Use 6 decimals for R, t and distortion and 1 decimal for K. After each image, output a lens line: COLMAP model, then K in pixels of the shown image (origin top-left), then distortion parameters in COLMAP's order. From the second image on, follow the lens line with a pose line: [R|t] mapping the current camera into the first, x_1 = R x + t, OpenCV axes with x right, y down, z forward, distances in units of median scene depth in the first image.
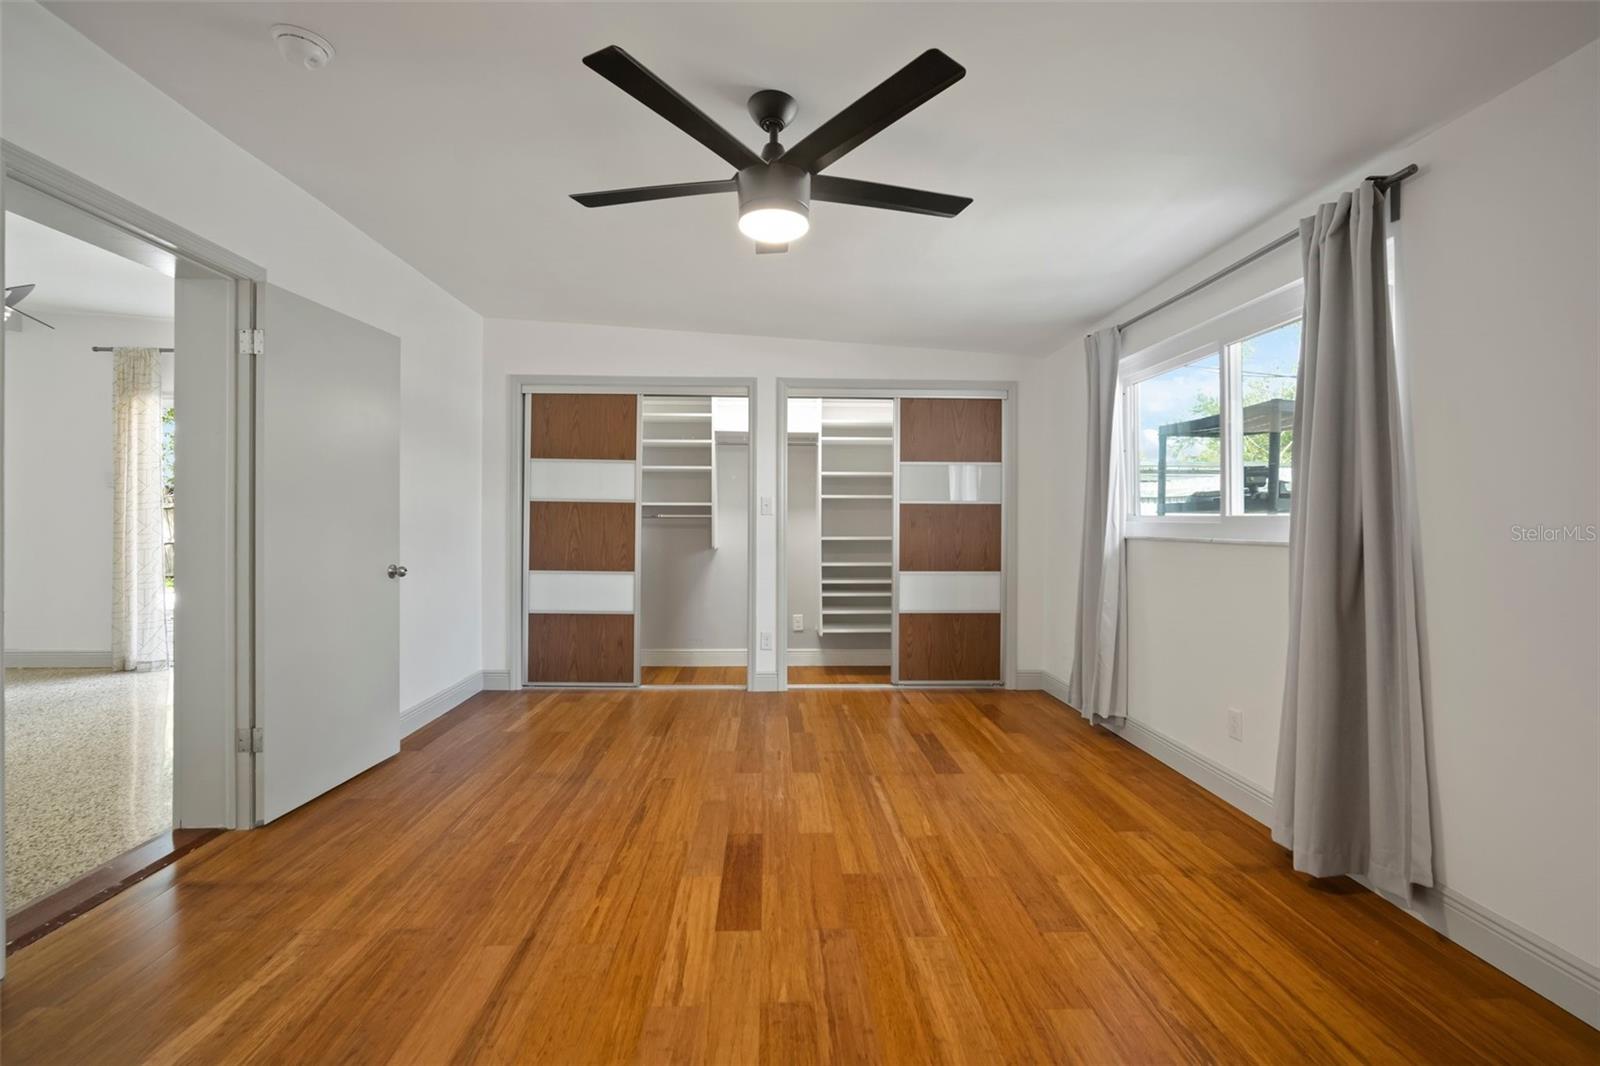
lens RADIAL K [[704.2, 0, 796.2], [0, 704.2, 521.8], [0, 0, 1]] dist [-0.017343, 0.003364]
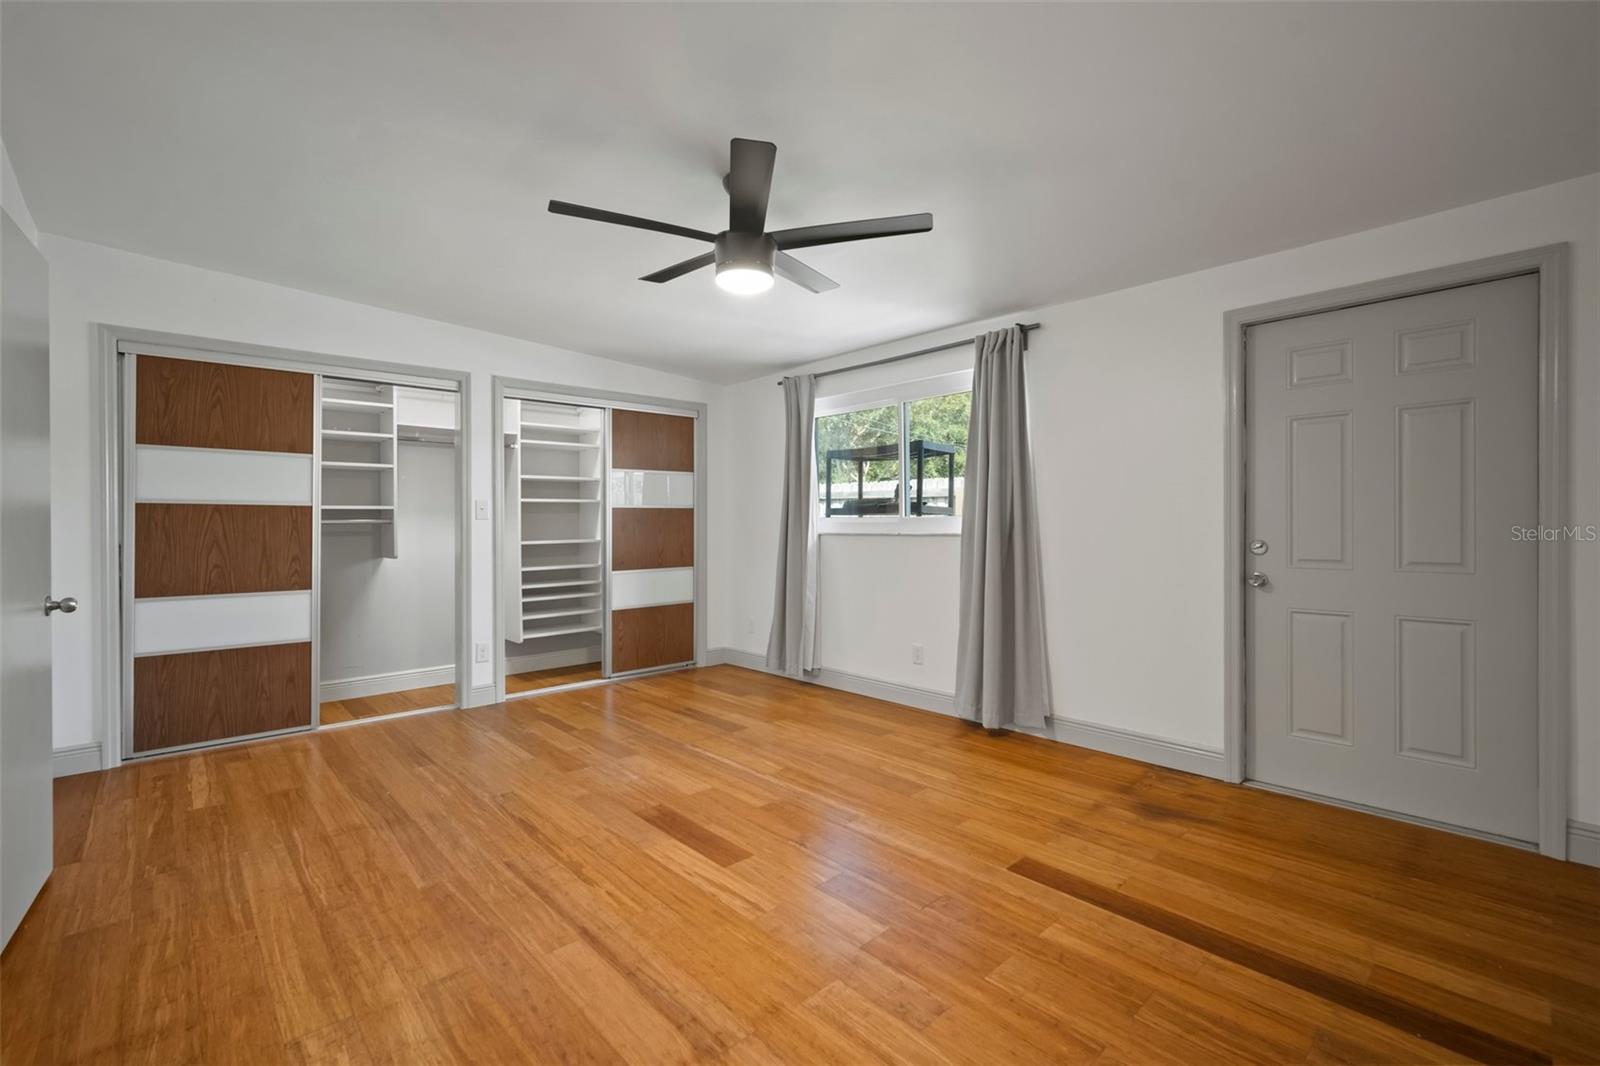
lens RADIAL K [[704.2, 0, 806.8], [0, 704.2, 529.3], [0, 0, 1]] dist [-0.017343, 0.003364]
pose [[0.756001, -0.017736, 0.654330, -0.448992], [0.013334, 0.999843, 0.011695, -0.001775], [-0.654435, -0.000117, 0.756119, 0.003660]]
